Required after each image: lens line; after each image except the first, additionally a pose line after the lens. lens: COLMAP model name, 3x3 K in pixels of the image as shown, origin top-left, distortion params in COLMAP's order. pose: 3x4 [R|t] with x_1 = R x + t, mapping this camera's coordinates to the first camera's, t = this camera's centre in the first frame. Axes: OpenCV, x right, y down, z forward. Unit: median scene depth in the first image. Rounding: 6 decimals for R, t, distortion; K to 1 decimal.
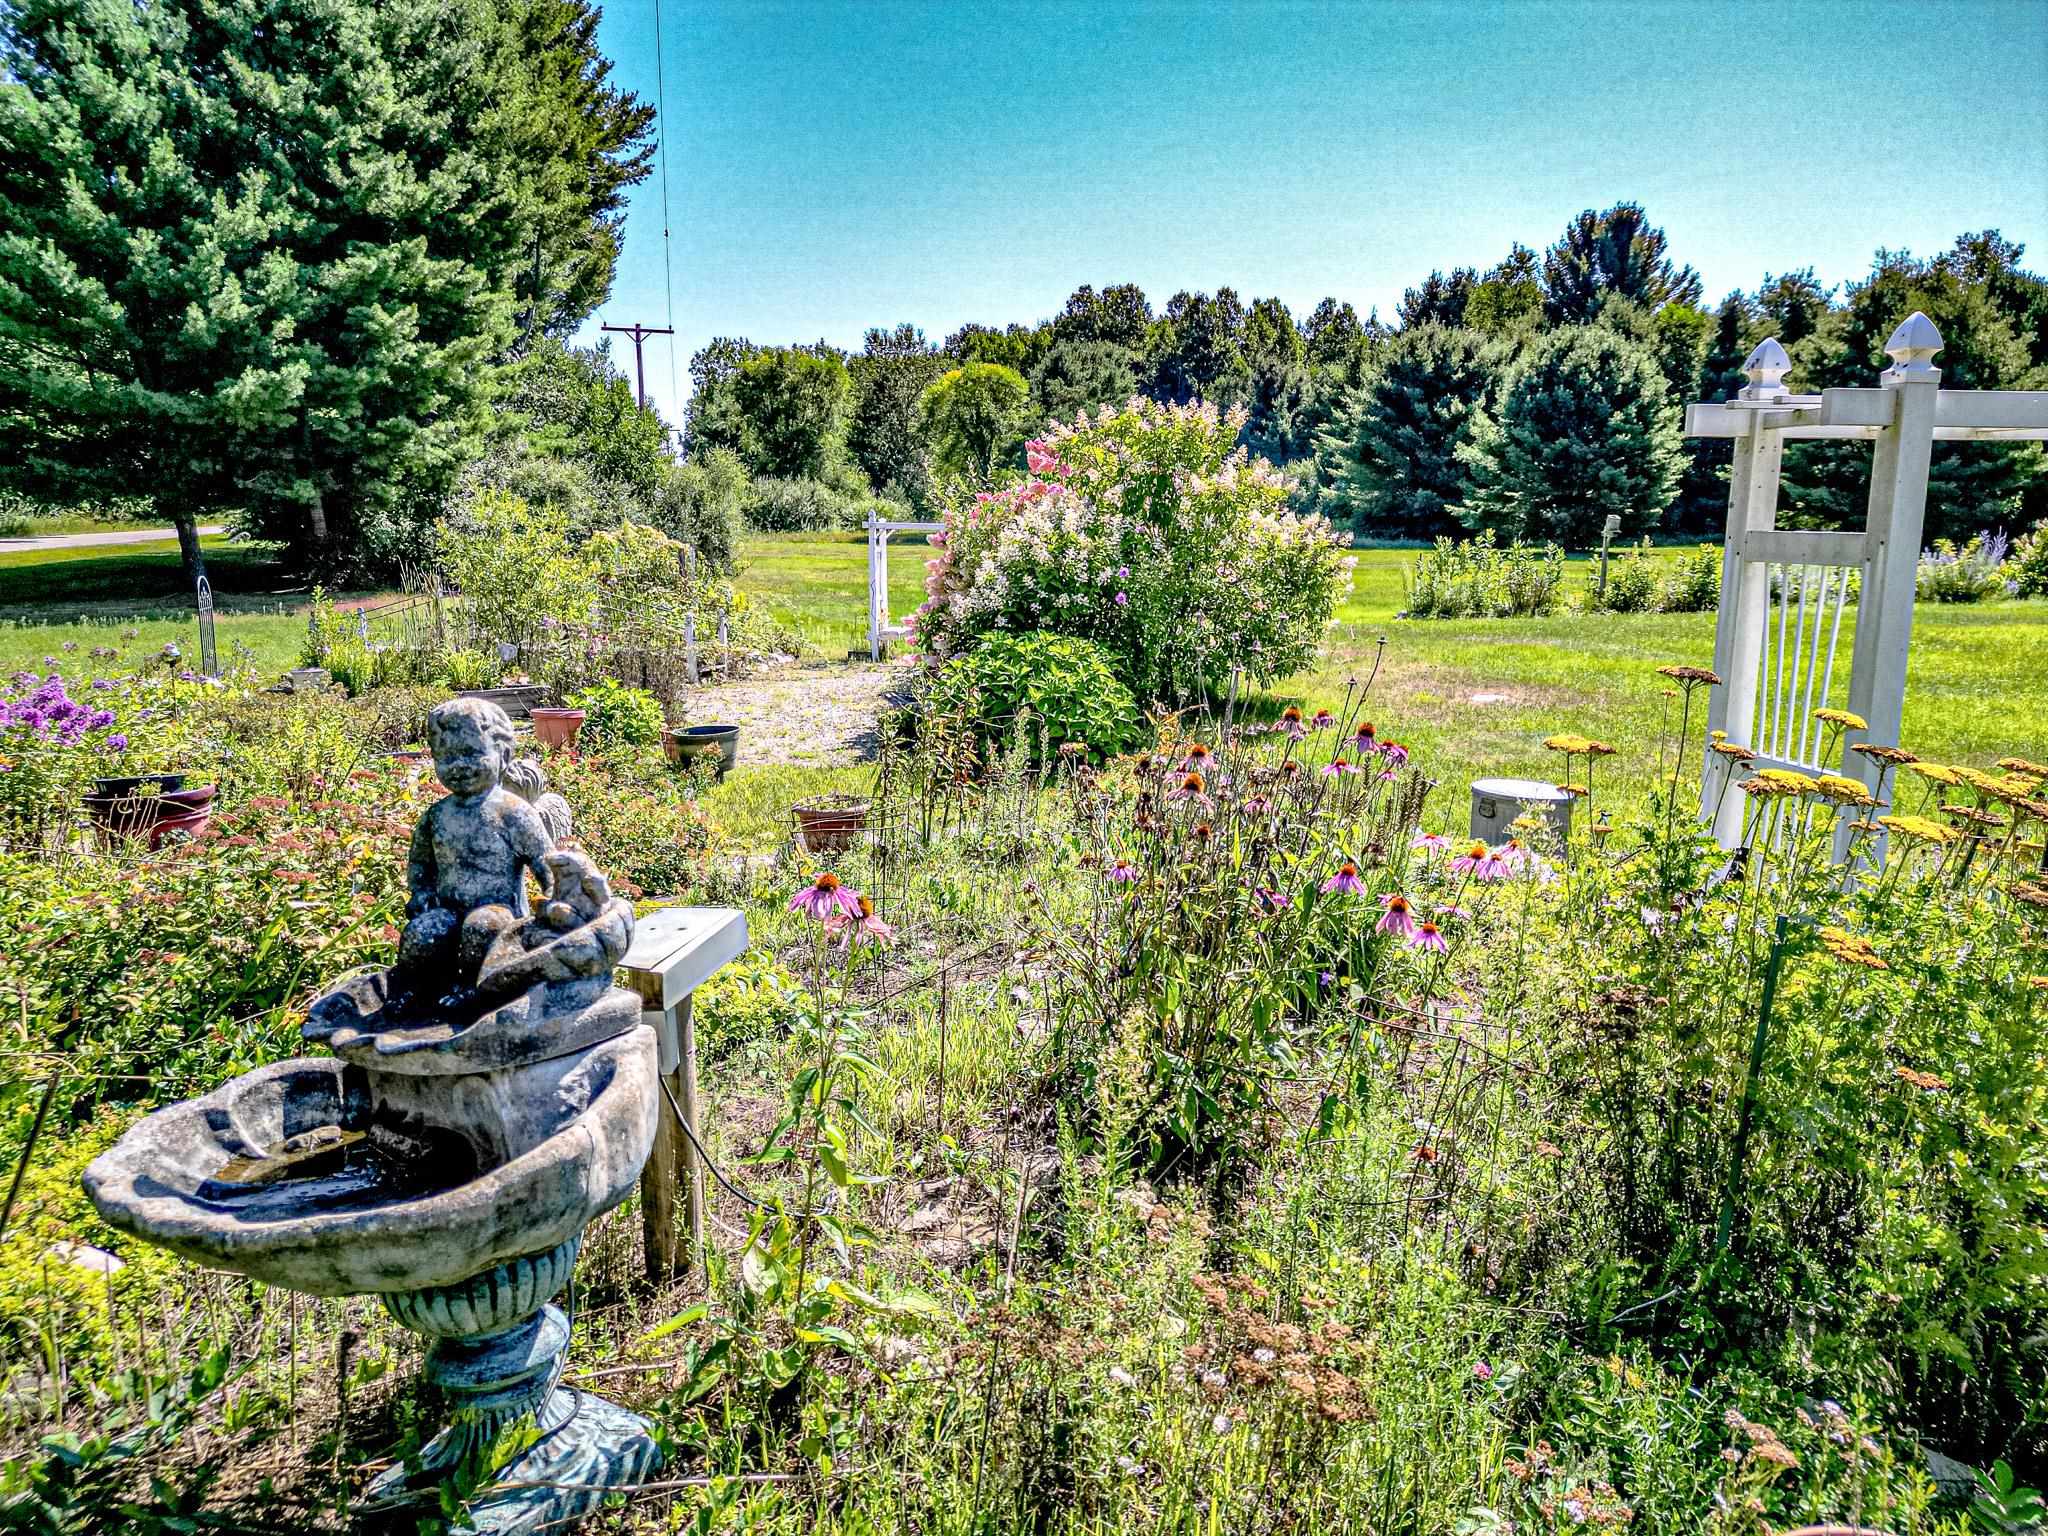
lens RADIAL K [[1387.8, 0, 984.6], [0, 1387.8, 771.5], [0, 0, 1]] dist [0.003273, 0.003697]
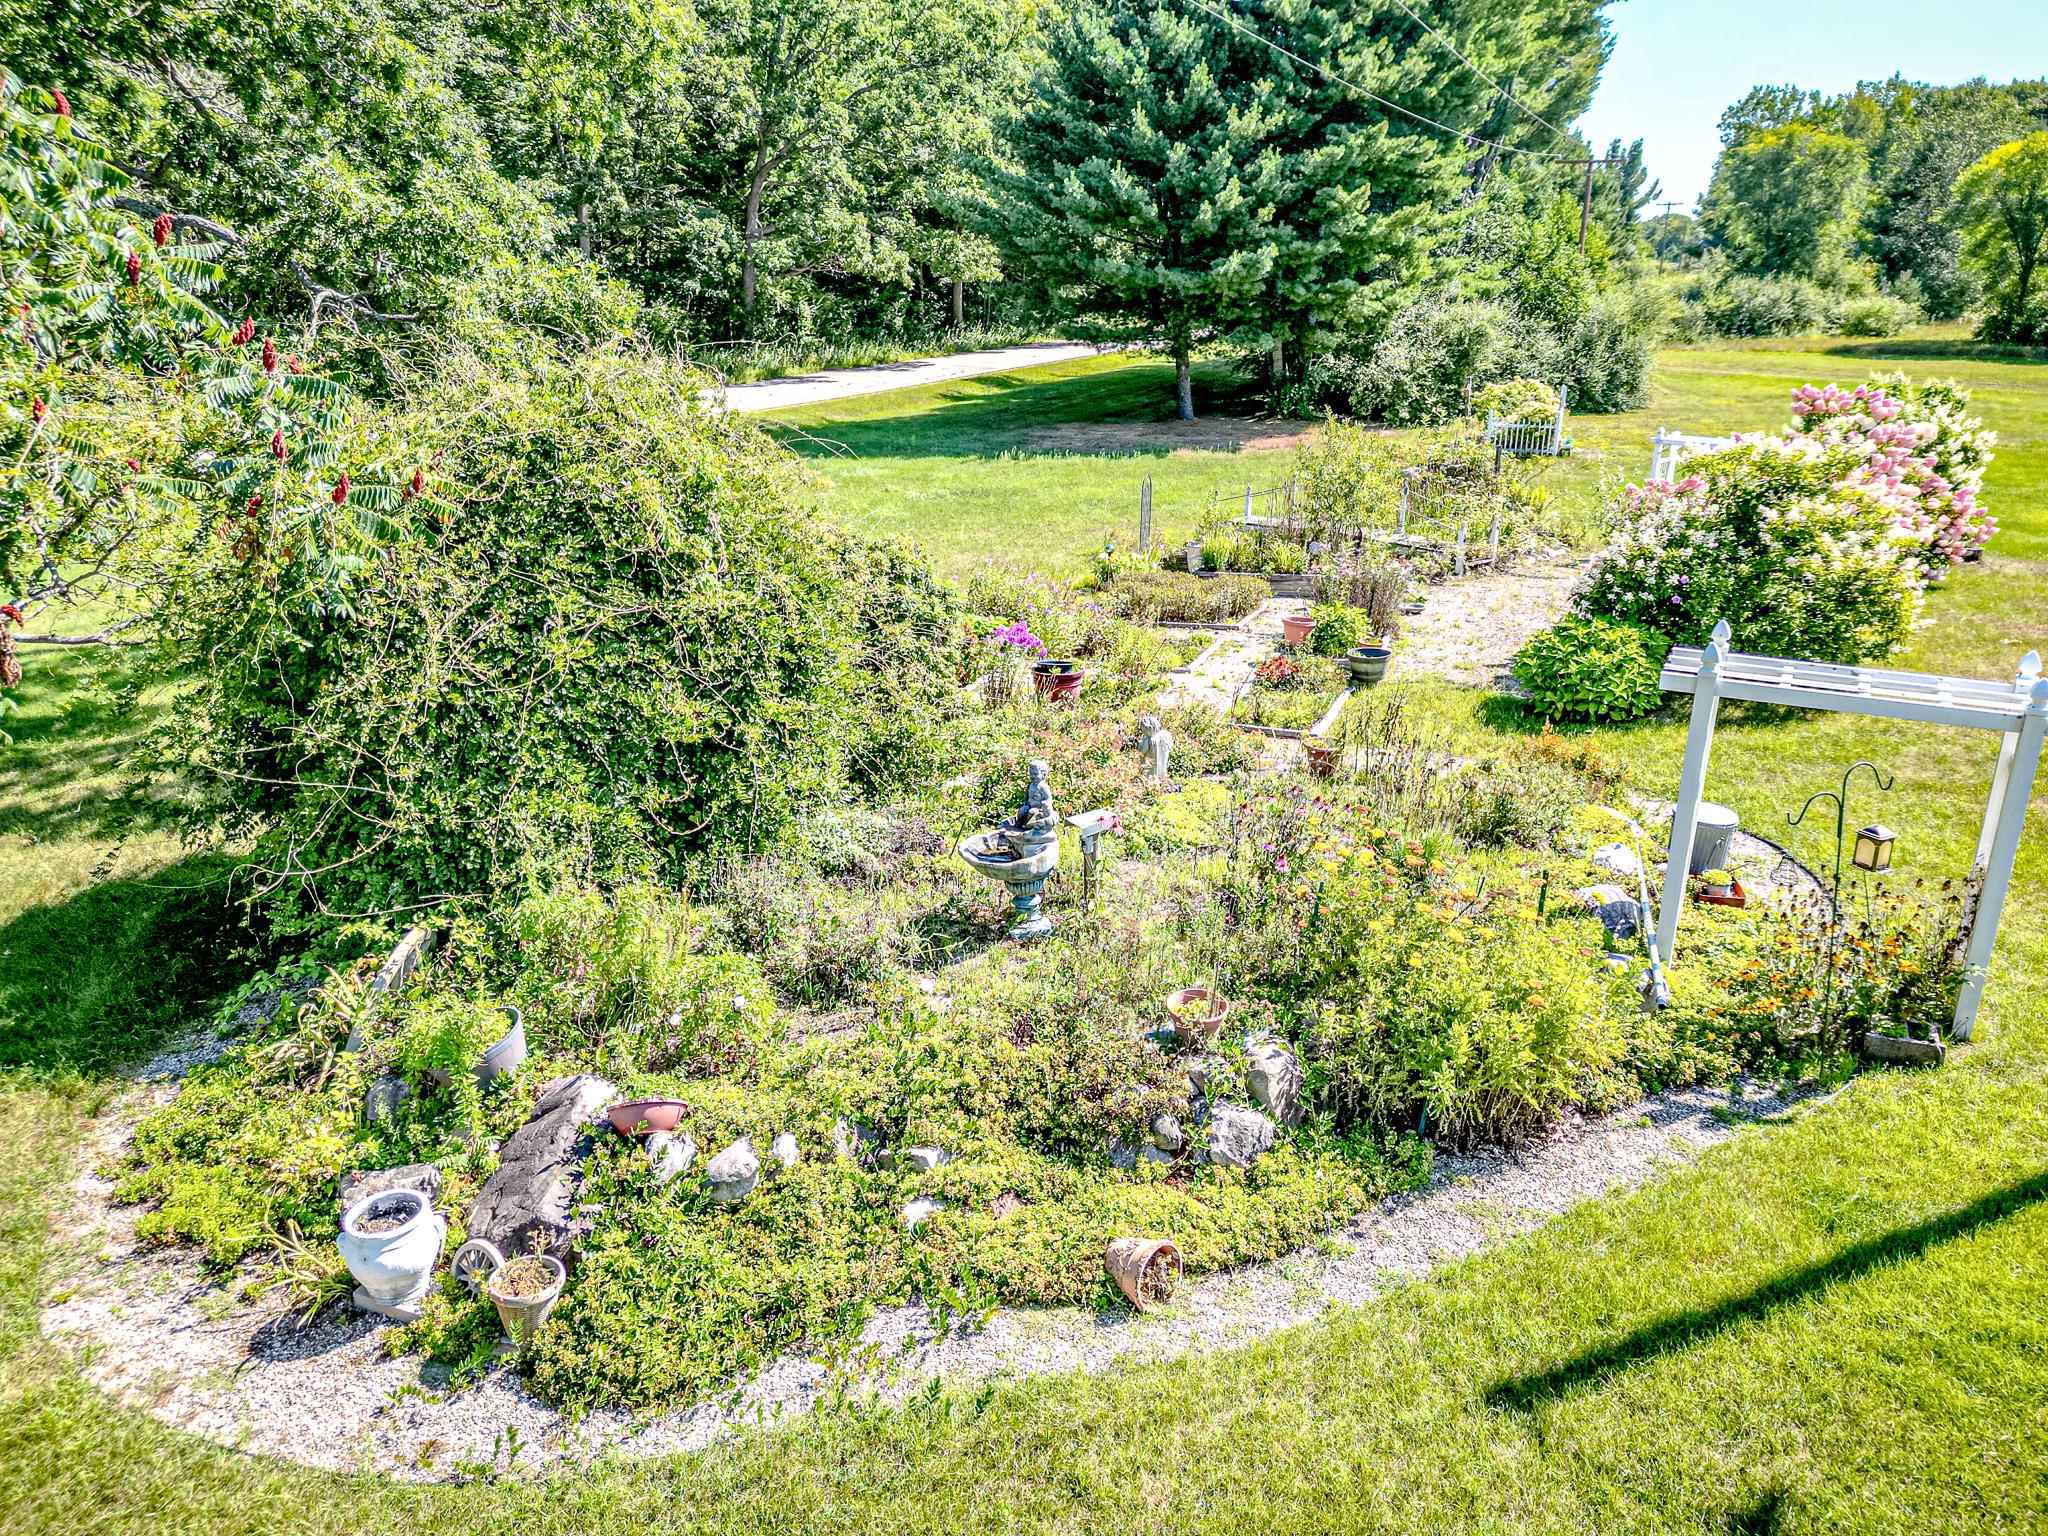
lens RADIAL K [[1424.1, 0, 1022.9], [0, 1424.1, 759.5], [0, 0, 1]] dist [0.073884, -0.066022]
pose [[0.787513, 0.202738, -0.581996, 0.176415], [-0.099293, 0.973744, 0.204848, -0.077824], [0.608246, -0.103532, 0.786967, -0.206563]]
